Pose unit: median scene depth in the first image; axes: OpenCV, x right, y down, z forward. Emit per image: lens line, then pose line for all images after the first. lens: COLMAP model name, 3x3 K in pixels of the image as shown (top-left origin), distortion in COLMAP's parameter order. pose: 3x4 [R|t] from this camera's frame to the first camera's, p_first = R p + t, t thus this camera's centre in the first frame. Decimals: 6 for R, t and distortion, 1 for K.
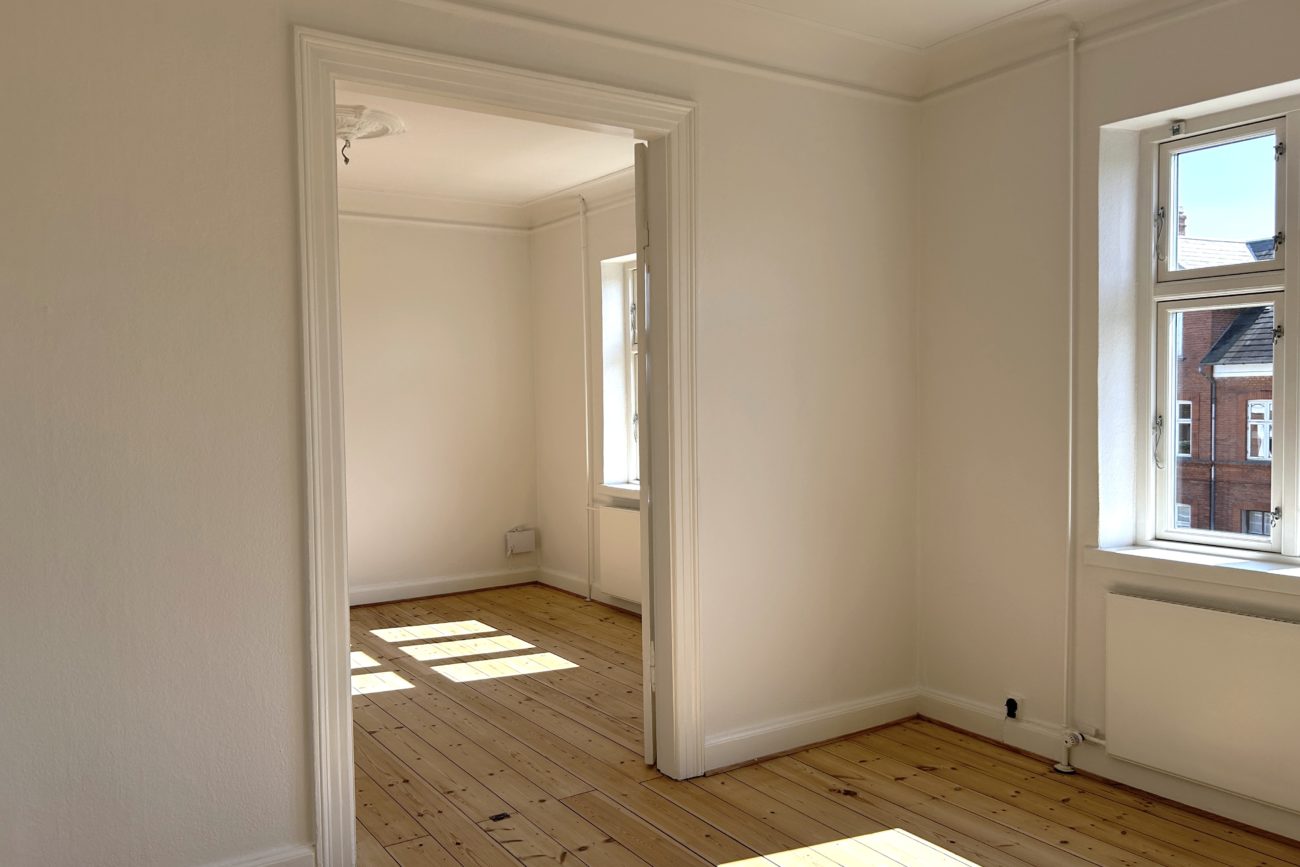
lens RADIAL K [[1004.7, 0, 627.9], [0, 1004.7, 433.7], [0, 0, 1]] dist [-0.000760, -0.003258]
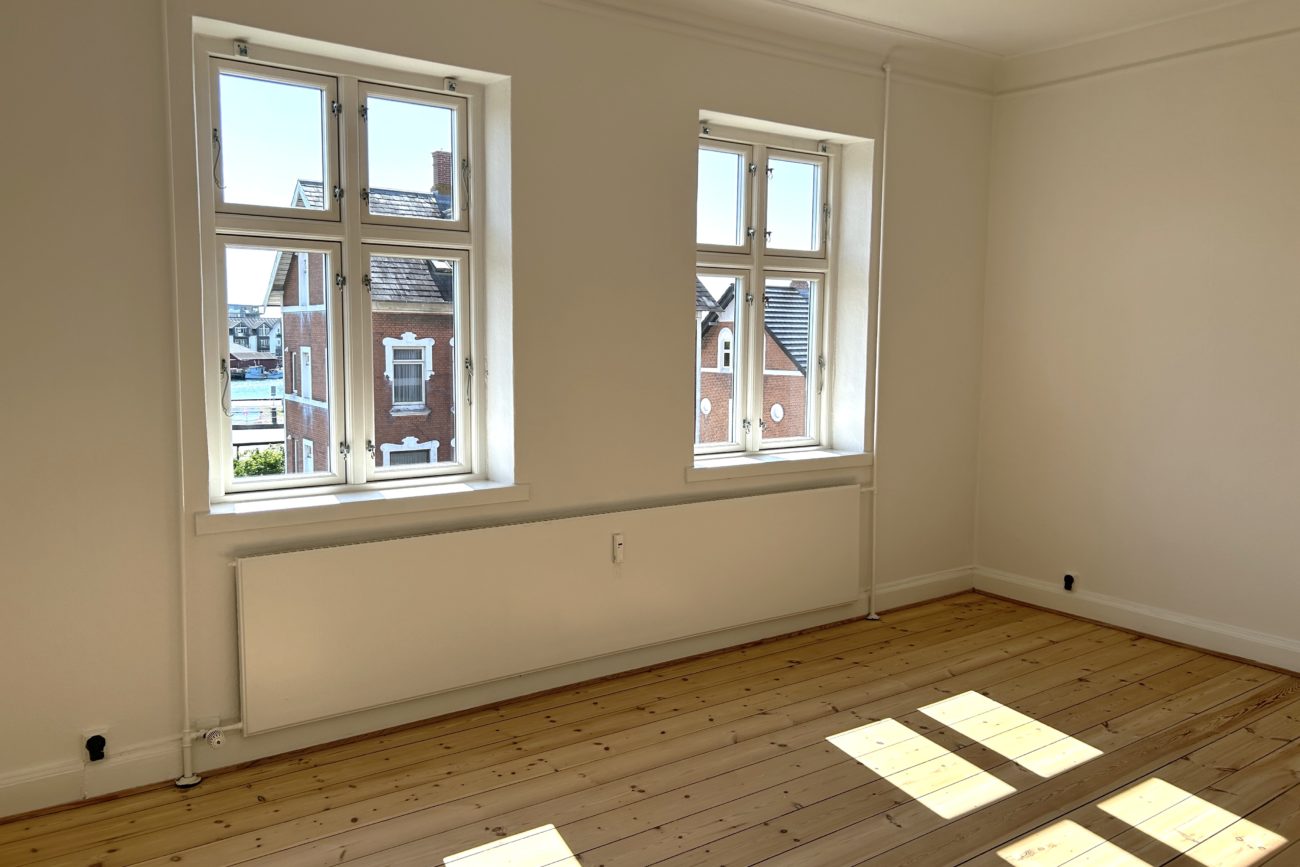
lens RADIAL K [[966.2, 0, 678.5], [0, 966.2, 427.8], [0, 0, 1]] dist [0.008442, 0.000843]
pose [[-0.061111, -0.083208, 0.994657, -0.382316], [0.029962, 0.995917, 0.085154, -0.018748], [-0.997681, 0.035005, -0.058369, 0.639560]]
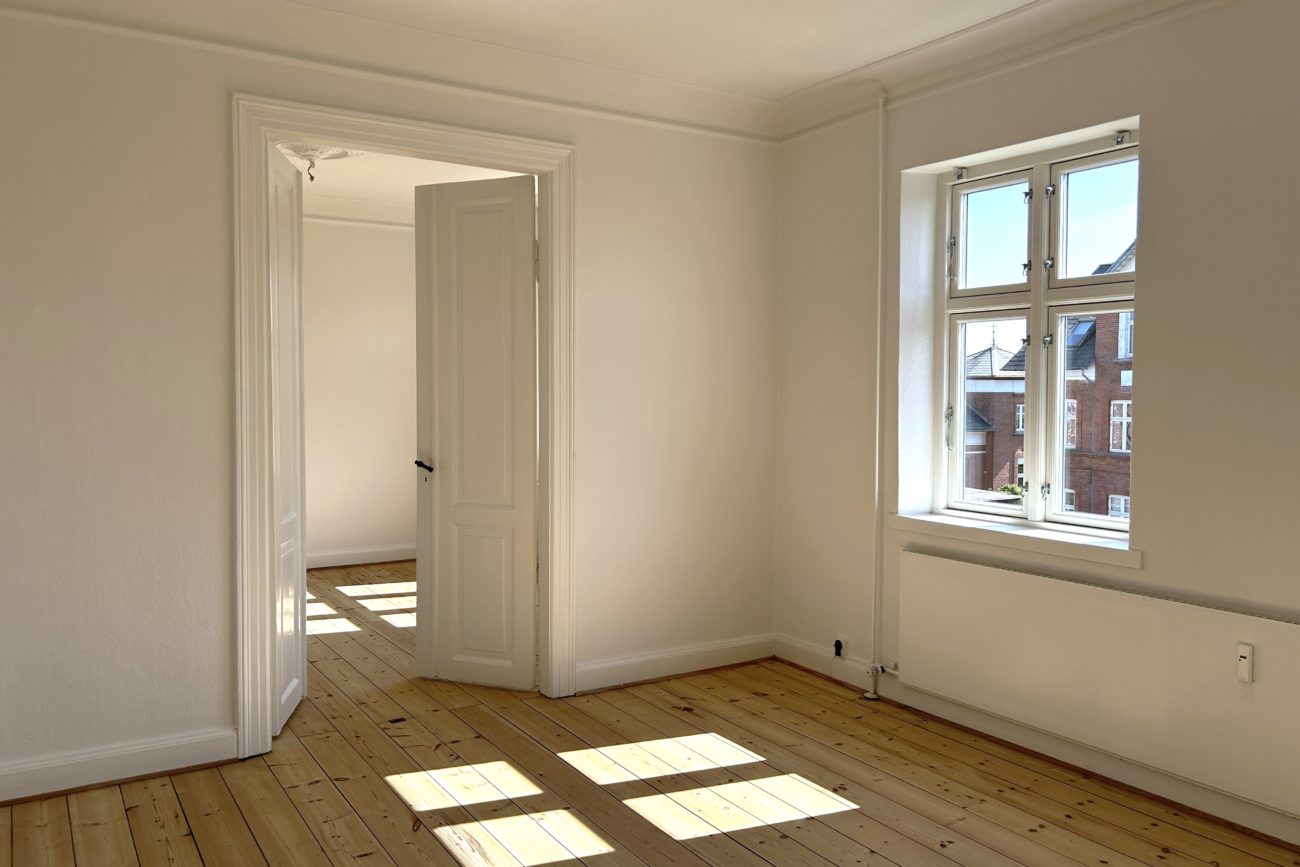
lens RADIAL K [[1012.1, 0, 657.9], [0, 1012.1, 417.1], [0, 0, 1]] dist [0.009804, -0.002871]
pose [[0.999831, 0.017520, -0.005480, 0.179985], [-0.017560, 0.999819, -0.007324, 0.009548], [0.005351, 0.007419, 0.999958, -0.235099]]
